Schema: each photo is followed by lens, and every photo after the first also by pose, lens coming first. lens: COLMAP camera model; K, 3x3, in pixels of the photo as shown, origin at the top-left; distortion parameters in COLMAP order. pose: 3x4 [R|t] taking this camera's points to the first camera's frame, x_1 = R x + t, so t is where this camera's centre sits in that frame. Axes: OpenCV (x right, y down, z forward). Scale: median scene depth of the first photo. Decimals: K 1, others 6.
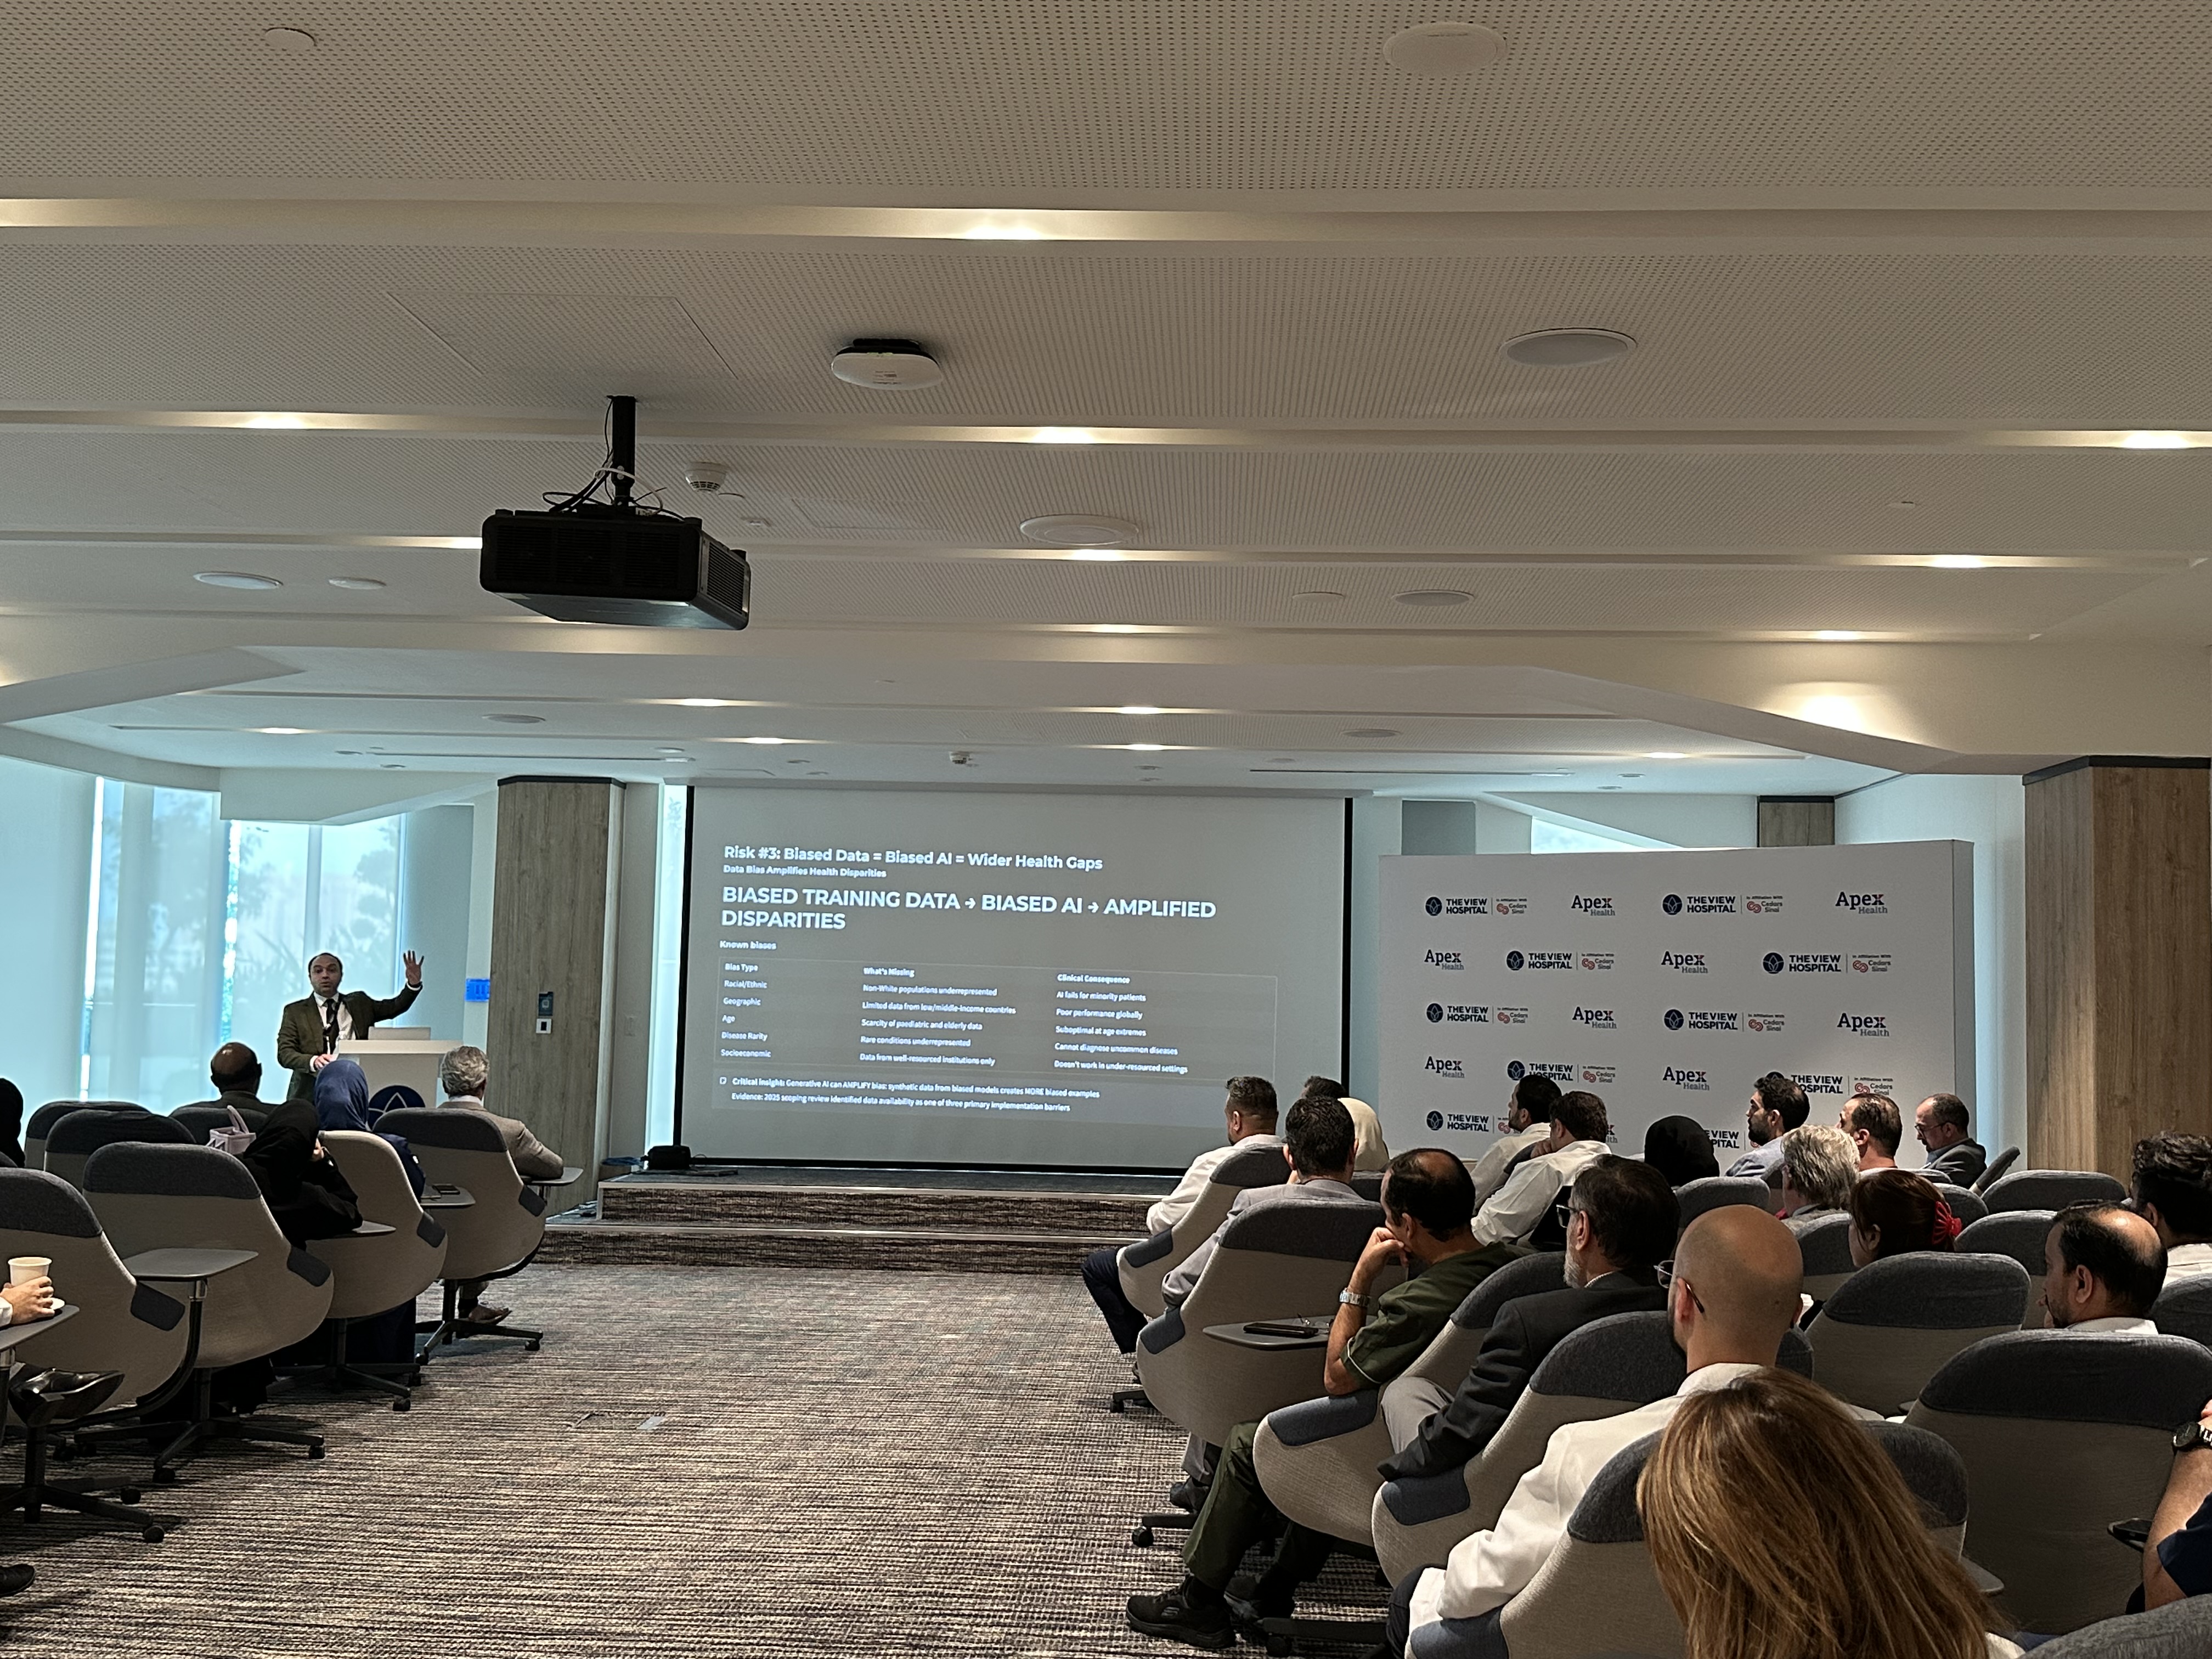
lens RADIAL K [[2237.0, 0, 1098.8], [0, 2237.0, 824.1], [0, 0, 1]] dist [0.090831, 0.000000]
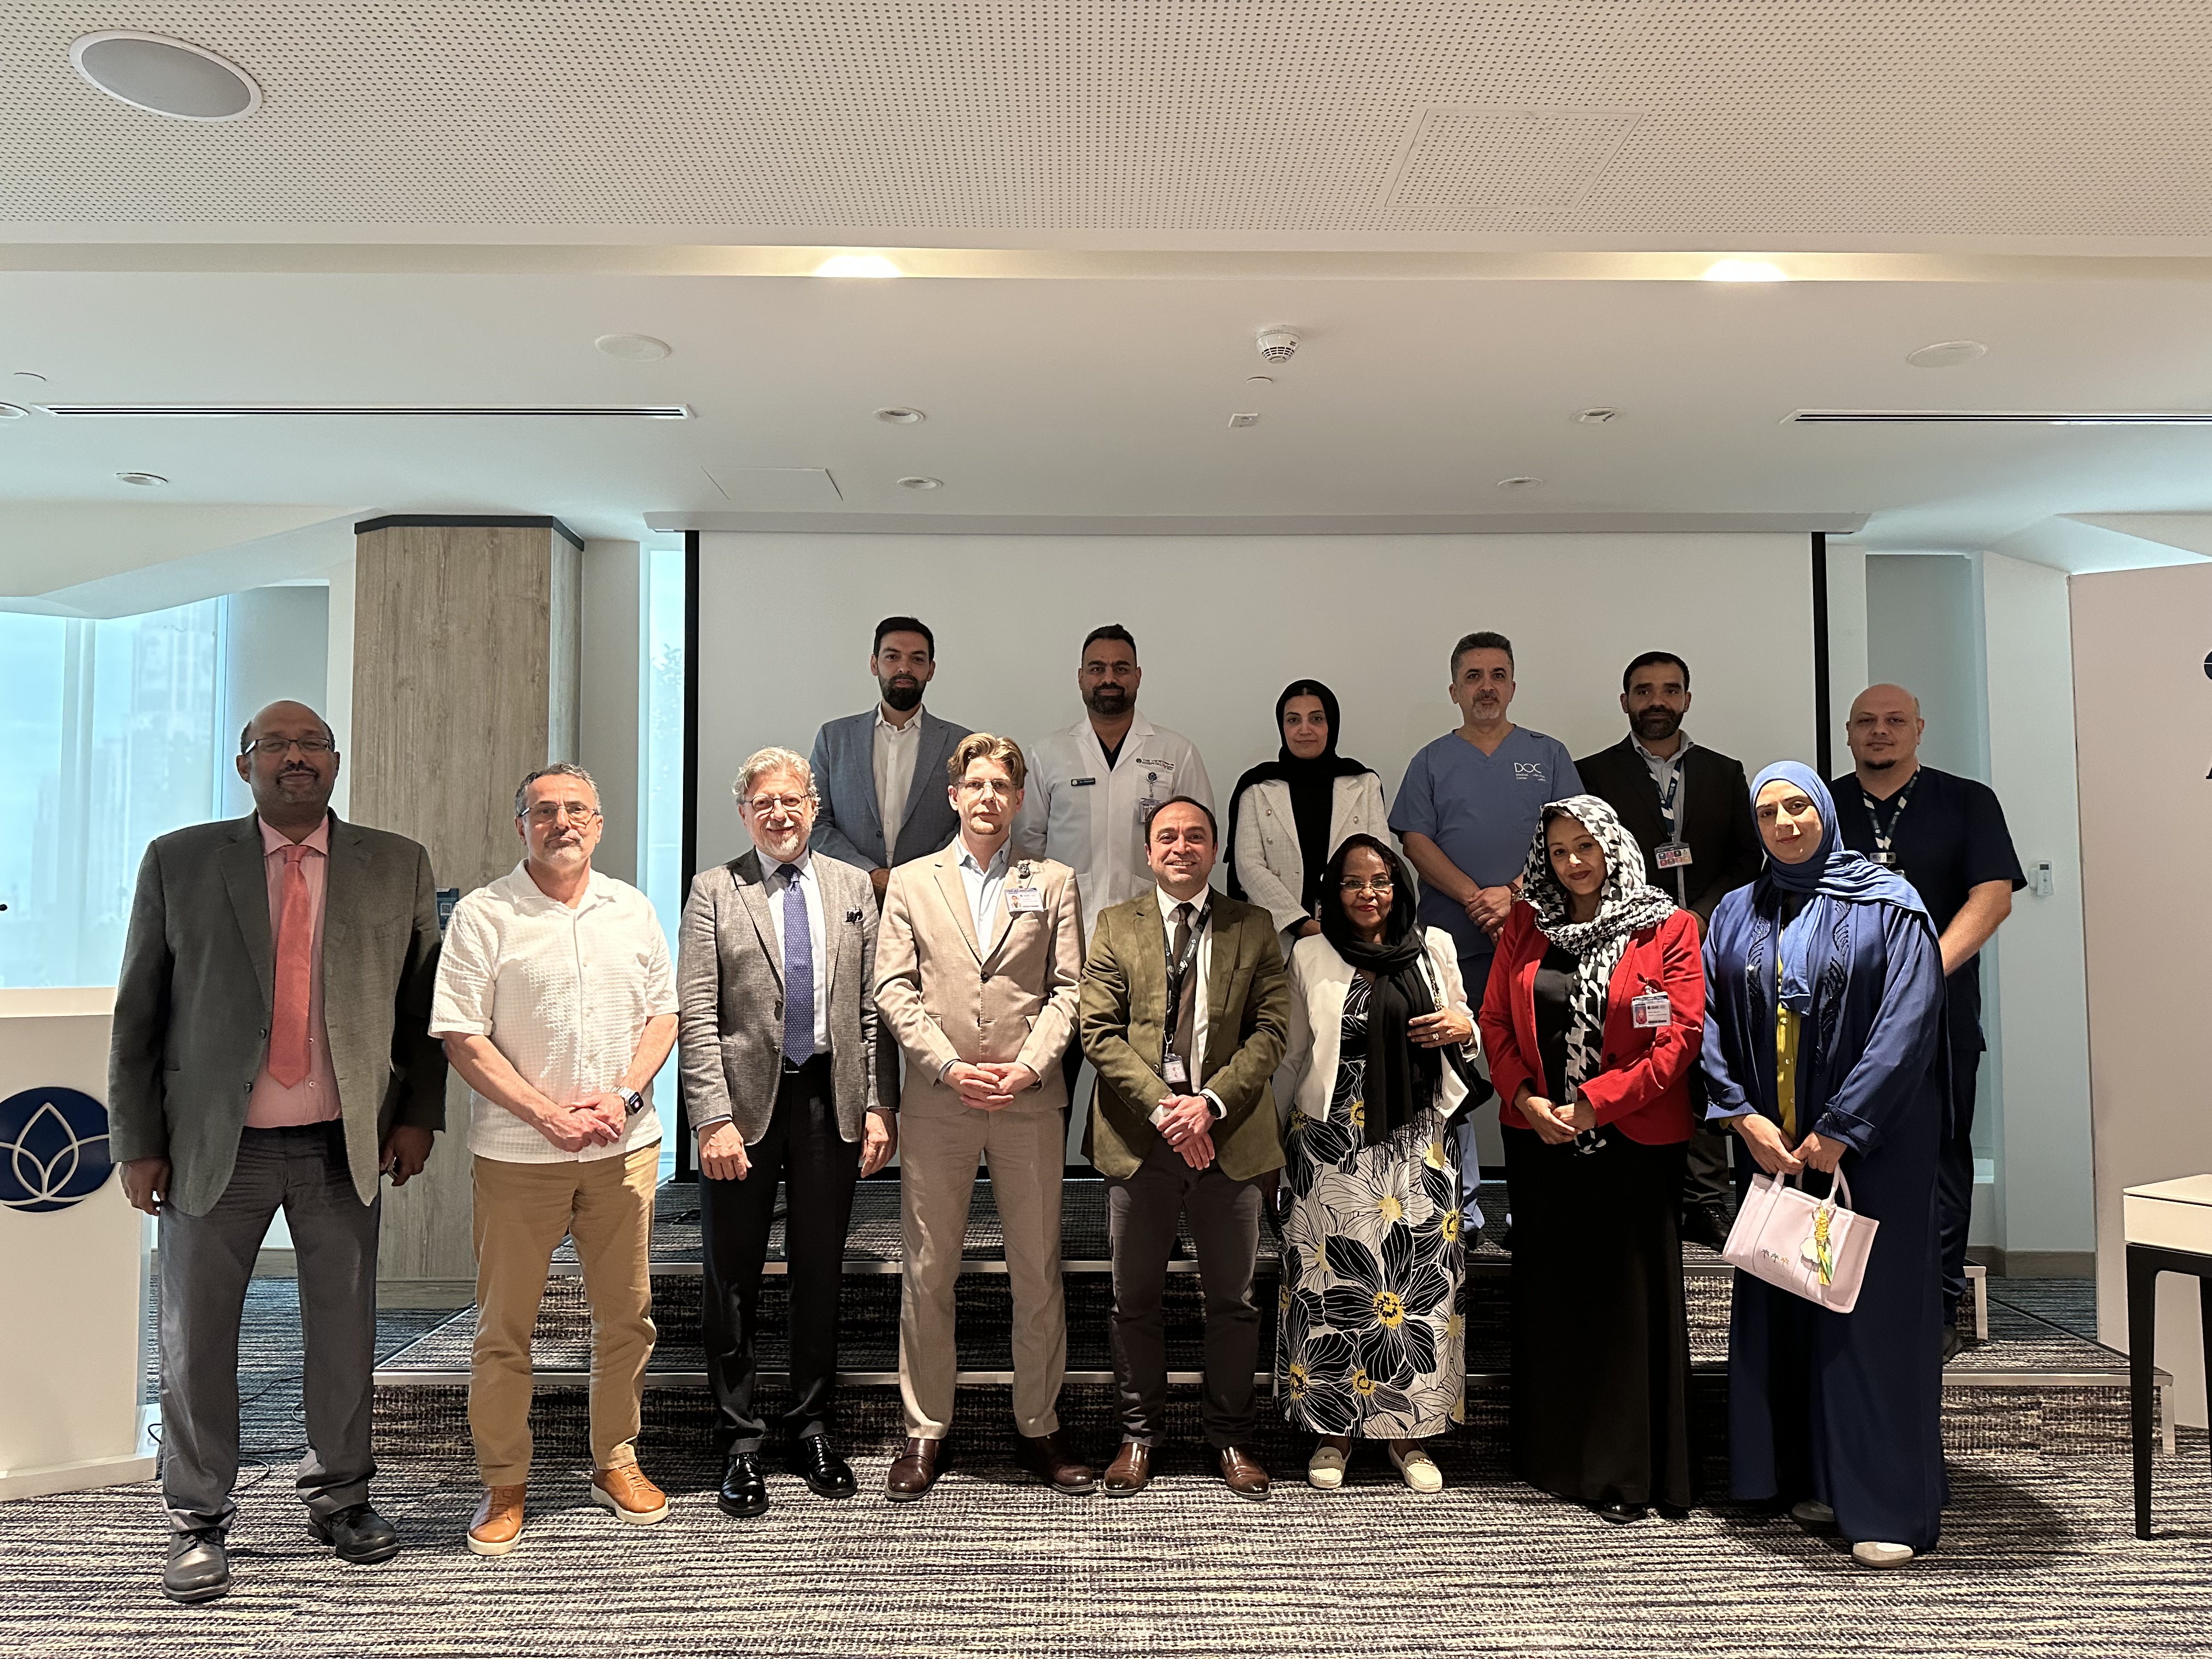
lens RADIAL K [[1554.6, 0, 1100.7], [0, 1554.6, 836.8], [0, 0, 1]] dist [-0.004980, -0.029512]
pose [[0.997727, -0.019966, 0.064358, -0.104086], [0.017975, 0.999346, 0.031367, 0.051734], [-0.064942, -0.030139, 0.997434, 0.592805]]
